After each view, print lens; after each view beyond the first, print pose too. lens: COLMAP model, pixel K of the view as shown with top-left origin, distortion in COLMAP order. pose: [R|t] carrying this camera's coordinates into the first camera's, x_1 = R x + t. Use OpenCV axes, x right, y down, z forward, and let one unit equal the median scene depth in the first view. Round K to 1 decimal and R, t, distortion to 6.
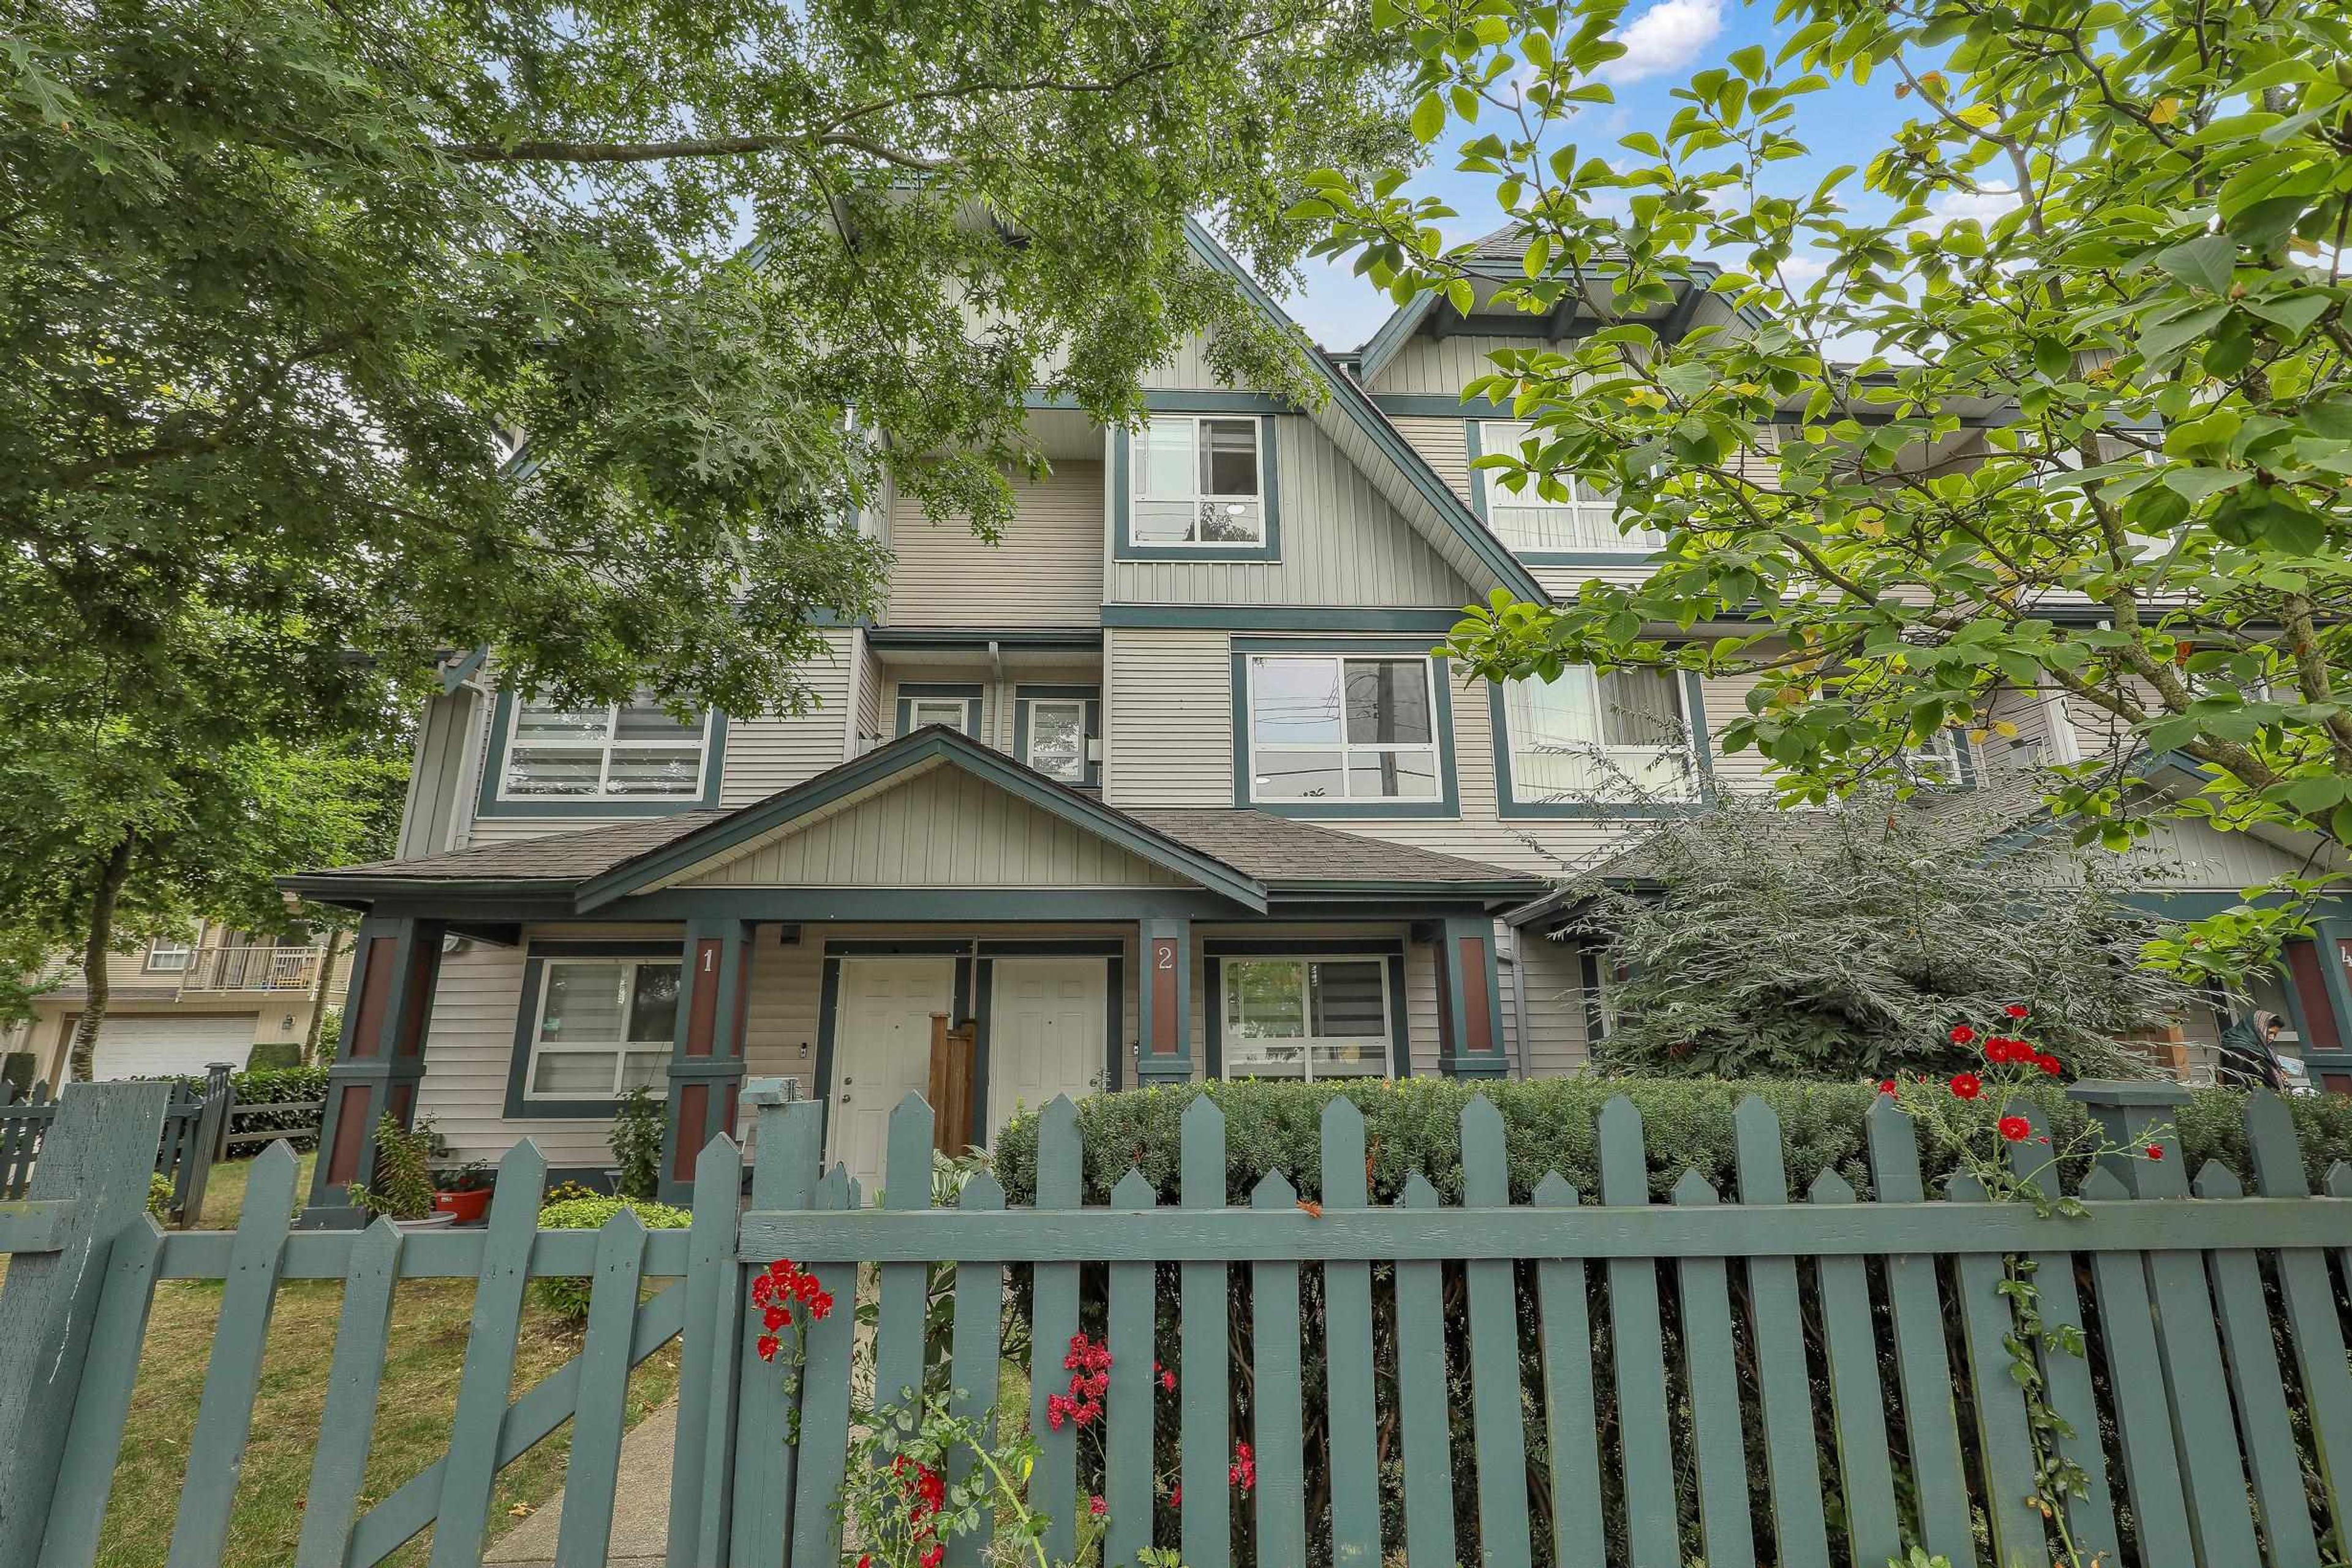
lens RADIAL K [[1036.7, 0, 1173.9], [0, 1036.7, 779.0], [0, 0, 1]] dist [0.001245, 0.000161]
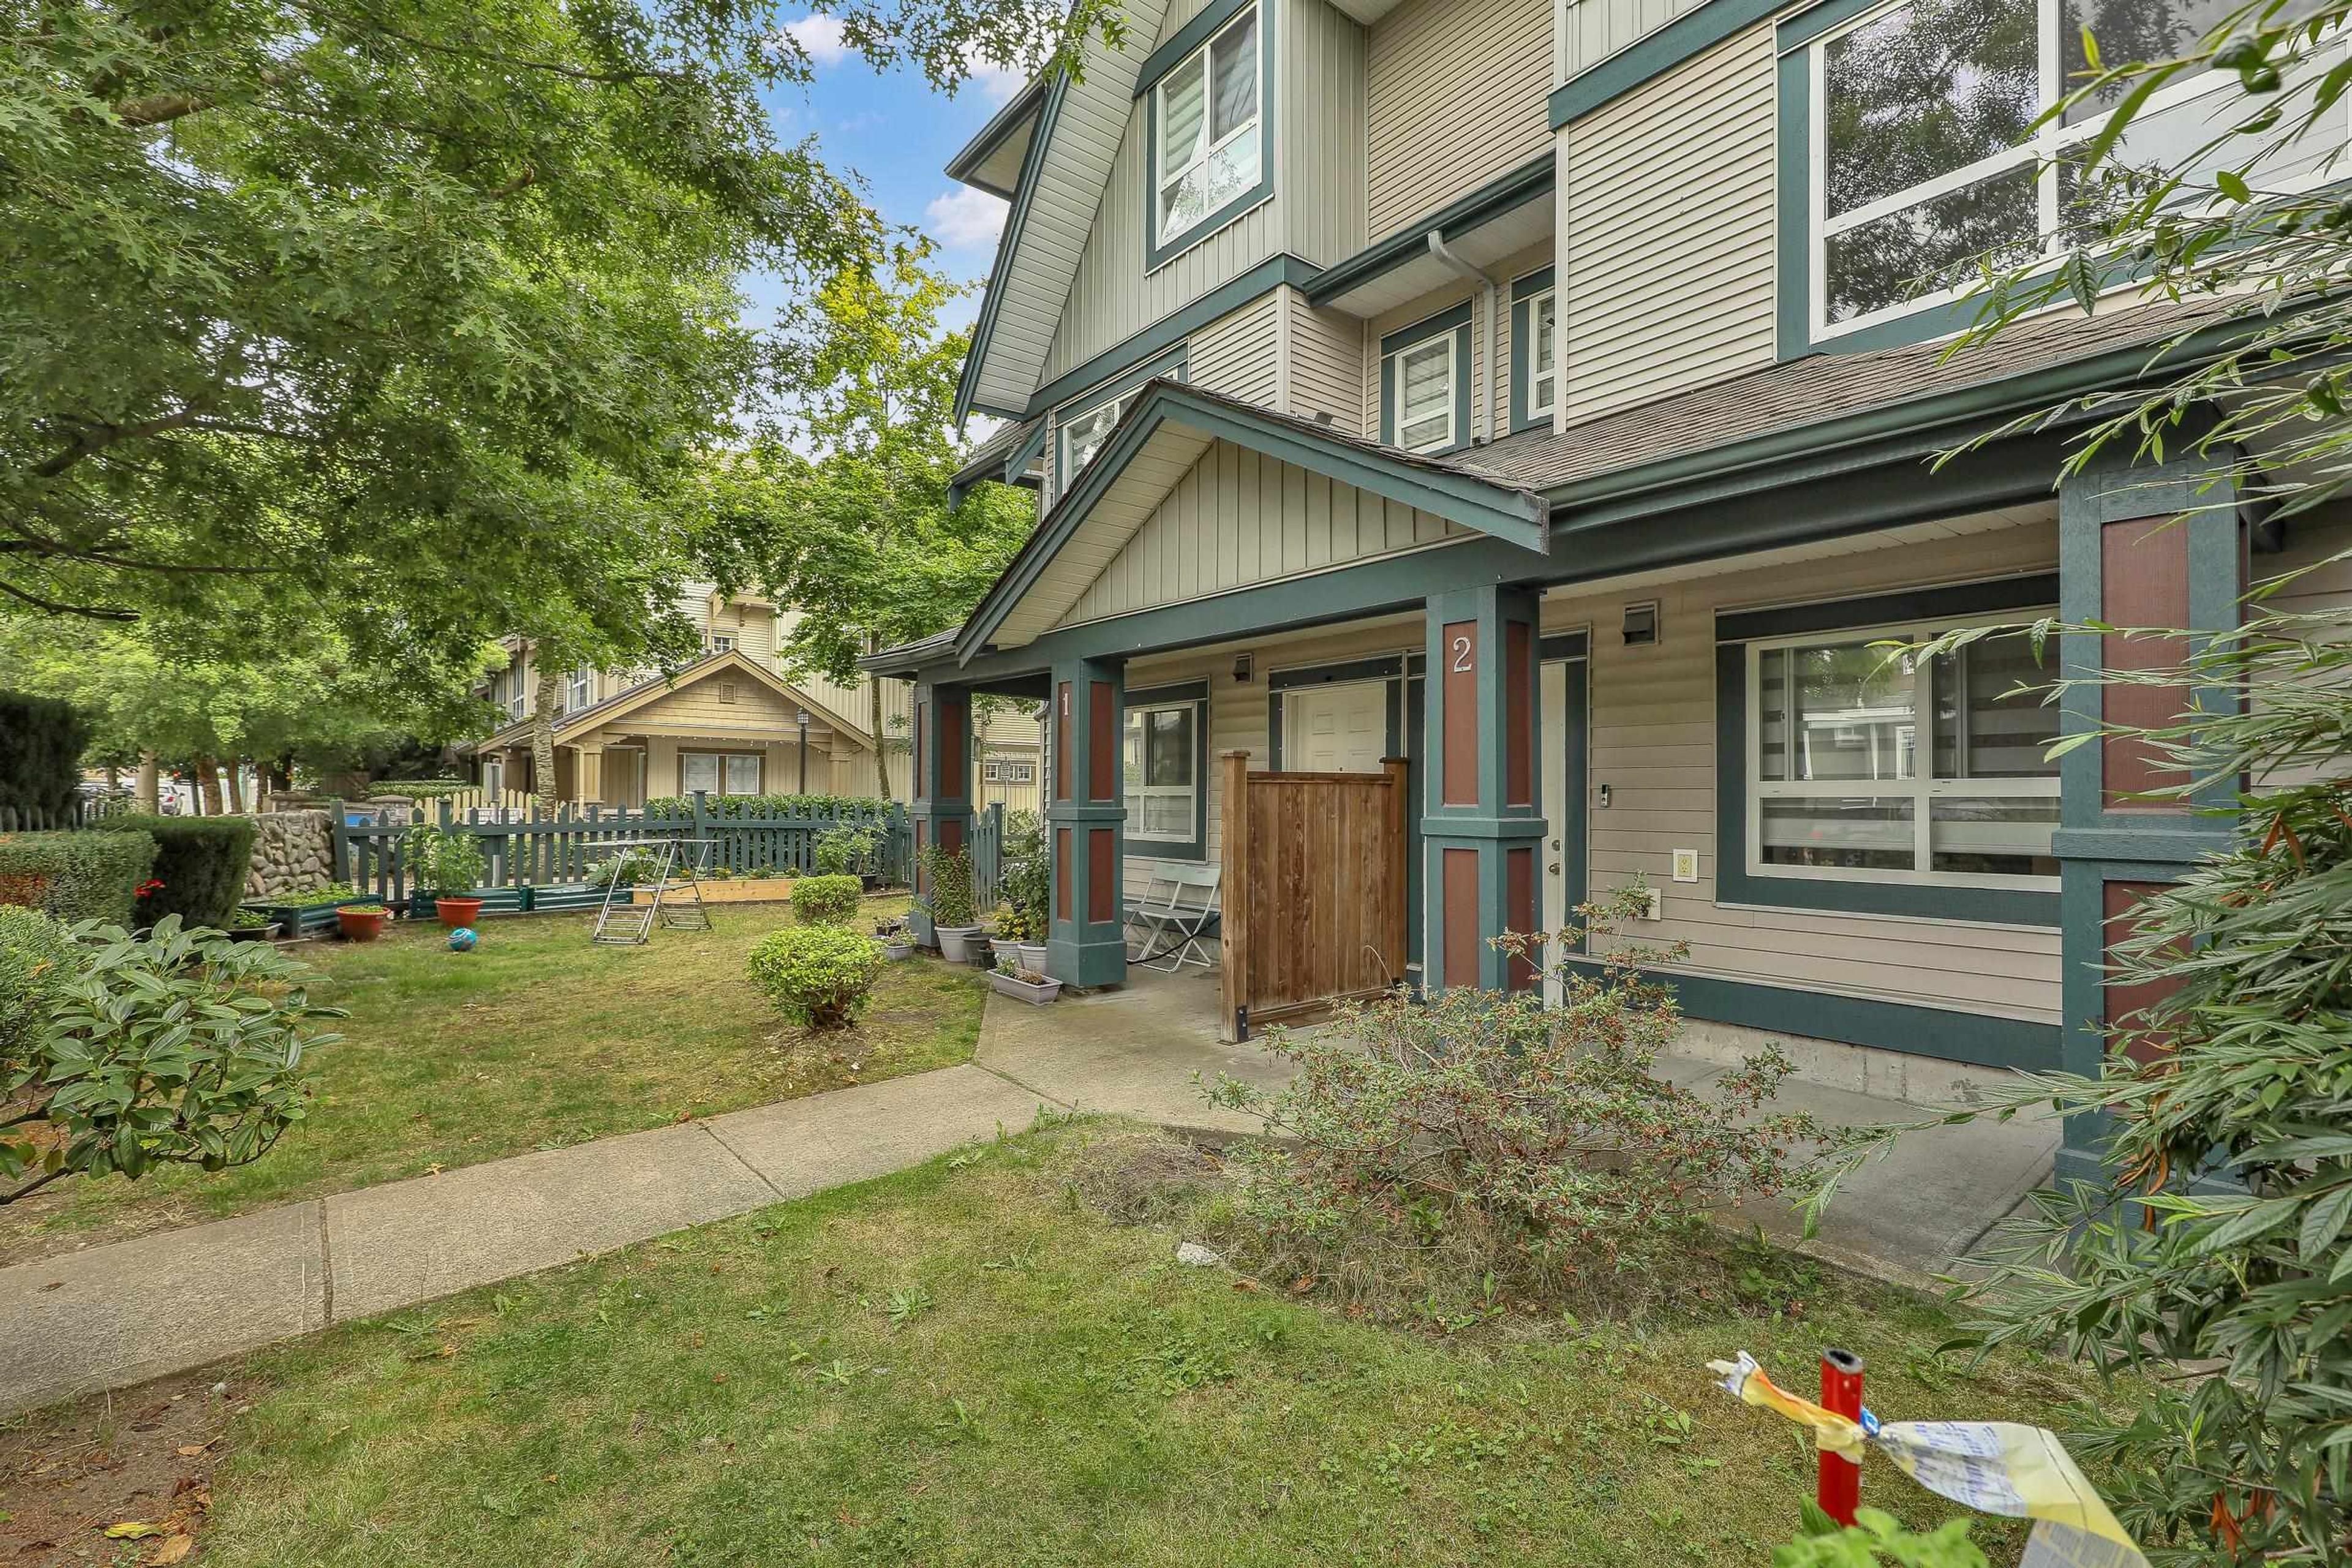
lens RADIAL K [[1036.7, 0, 1173.9], [0, 1036.7, 779.0], [0, 0, 1]] dist [0.001245, 0.000161]
pose [[0.596752, -0.003929, -0.802416, 0.314575], [0.199182, 0.969416, 0.143383, 0.100703], [0.777312, -0.245391, 0.579284, 0.410412]]
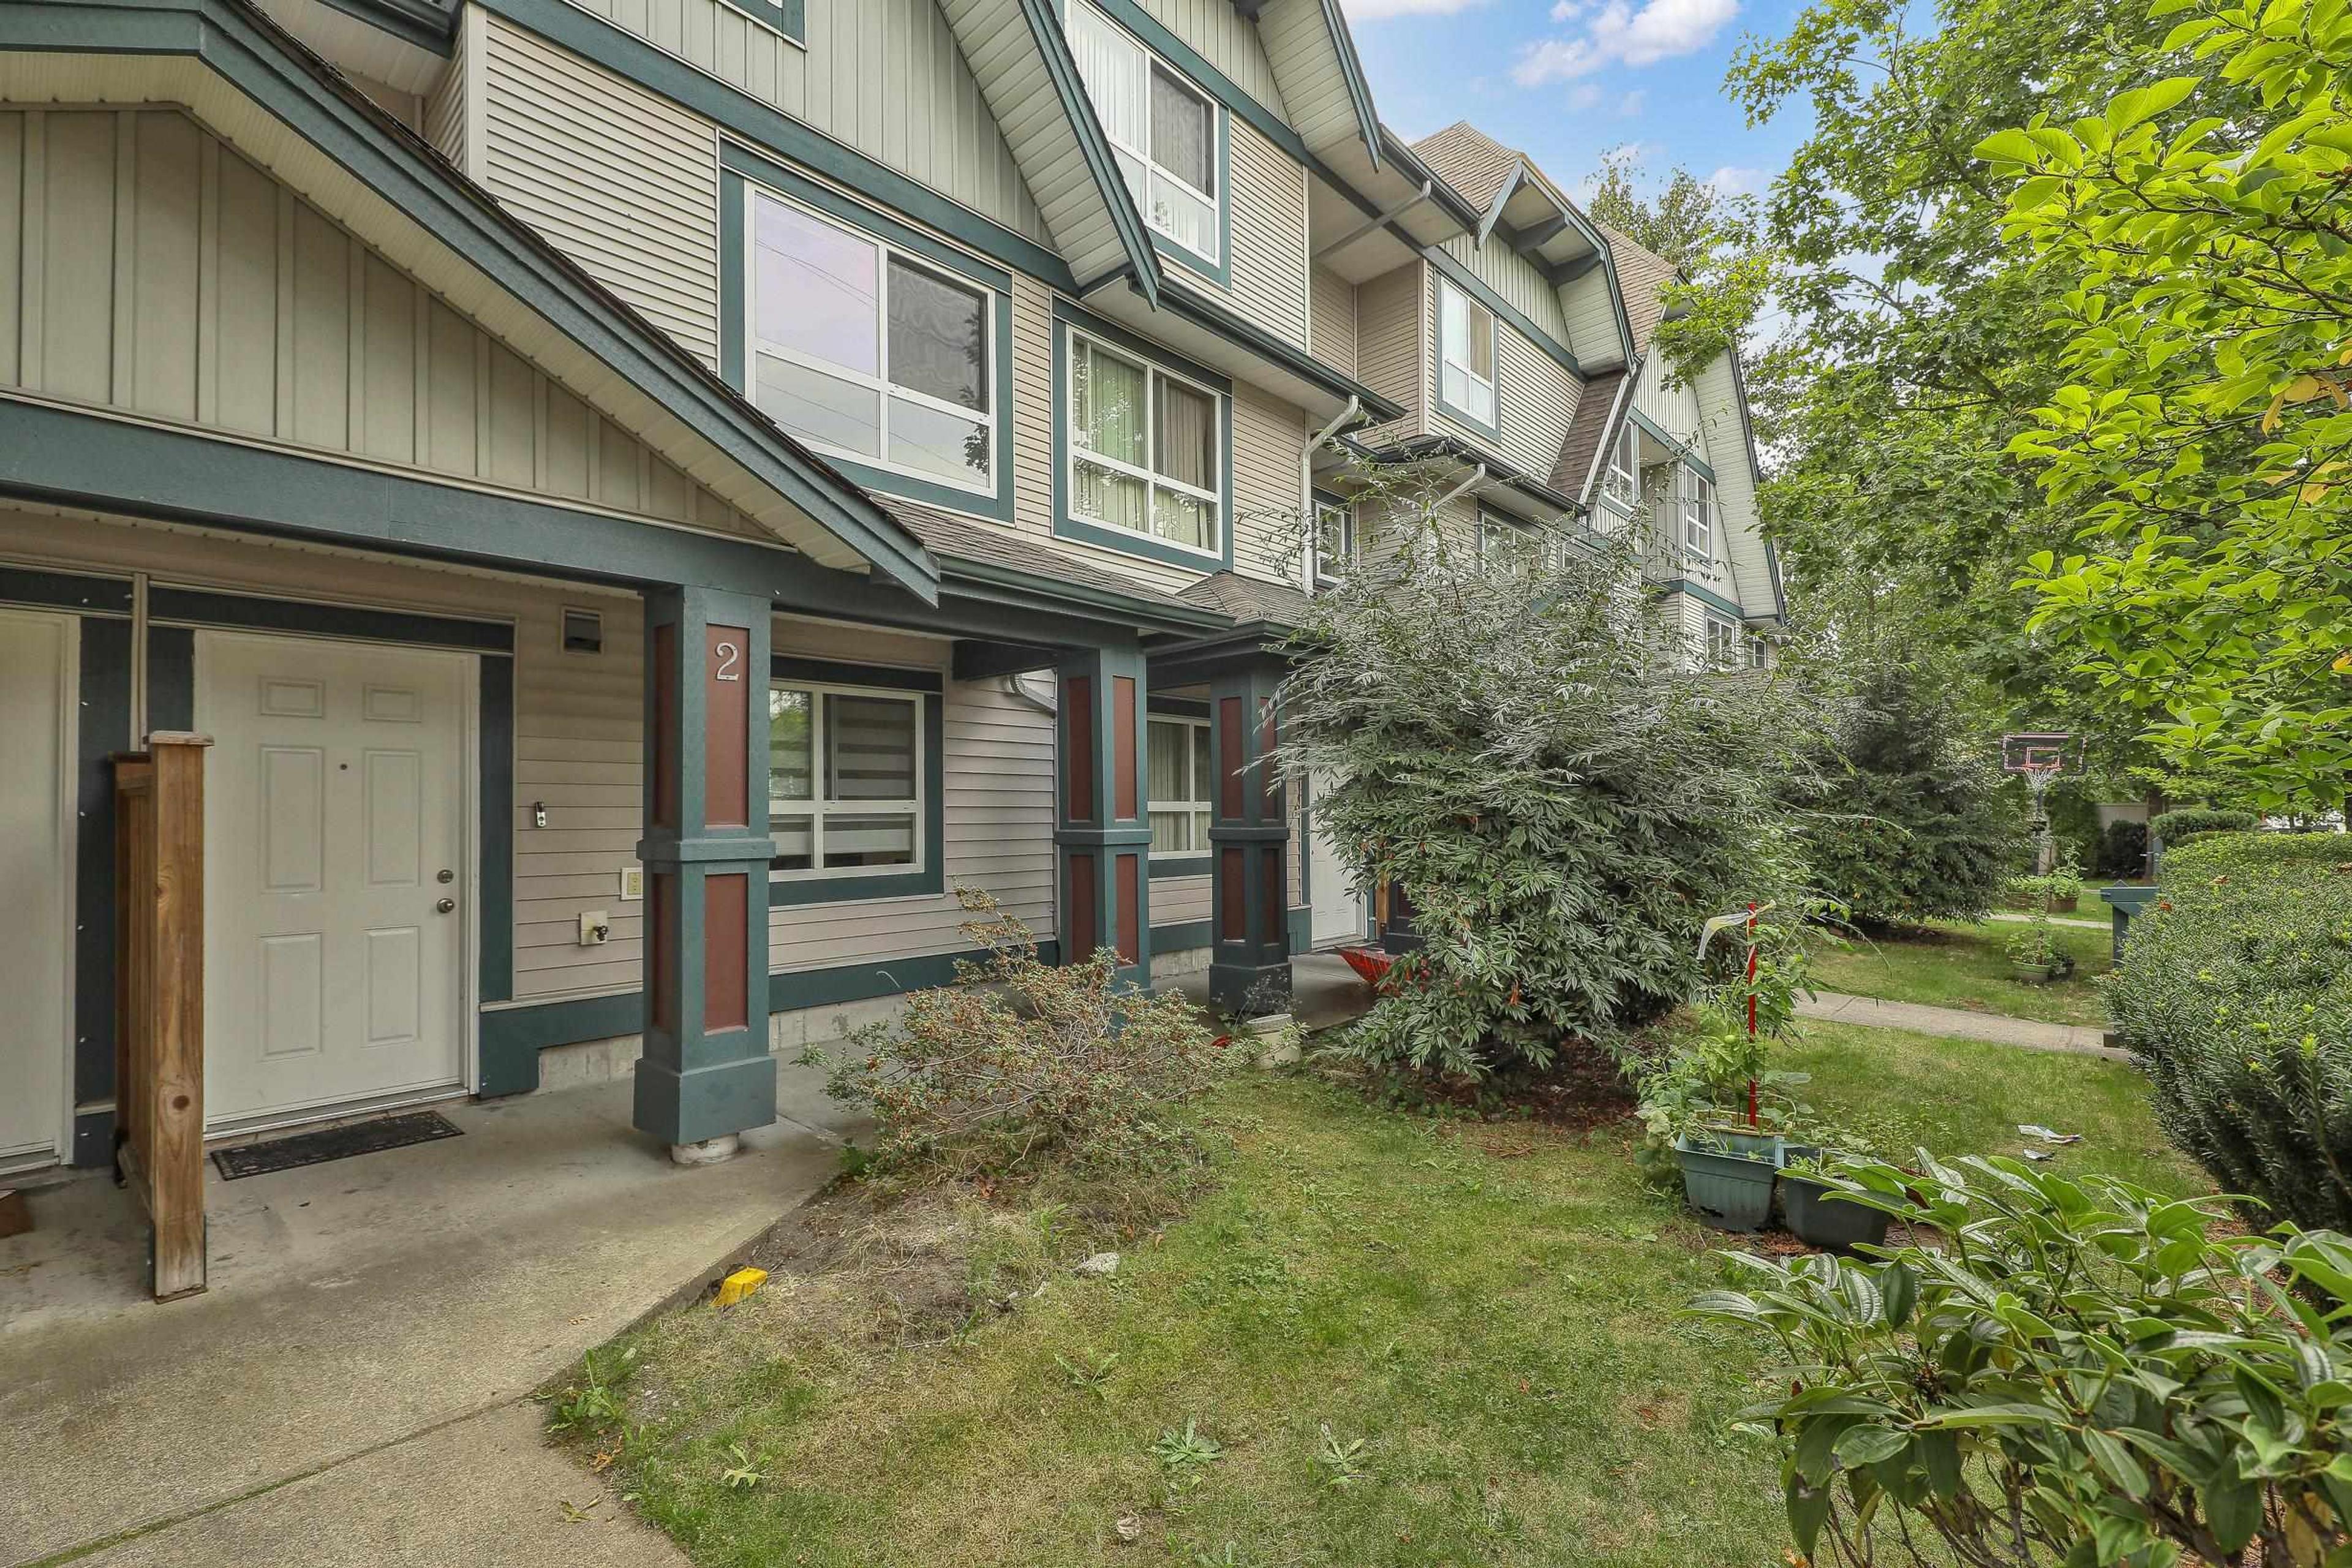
lens RADIAL K [[1049.9, 0, 1185.1], [0, 1049.9, 800.0], [0, 0, 1]] dist [0.000517, -0.000010]
pose [[0.702925, 0.011763, 0.711166, -0.196292], [-0.184499, 0.968655, 0.166339, 0.087006], [-0.686918, -0.248133, 0.683062, 0.352313]]
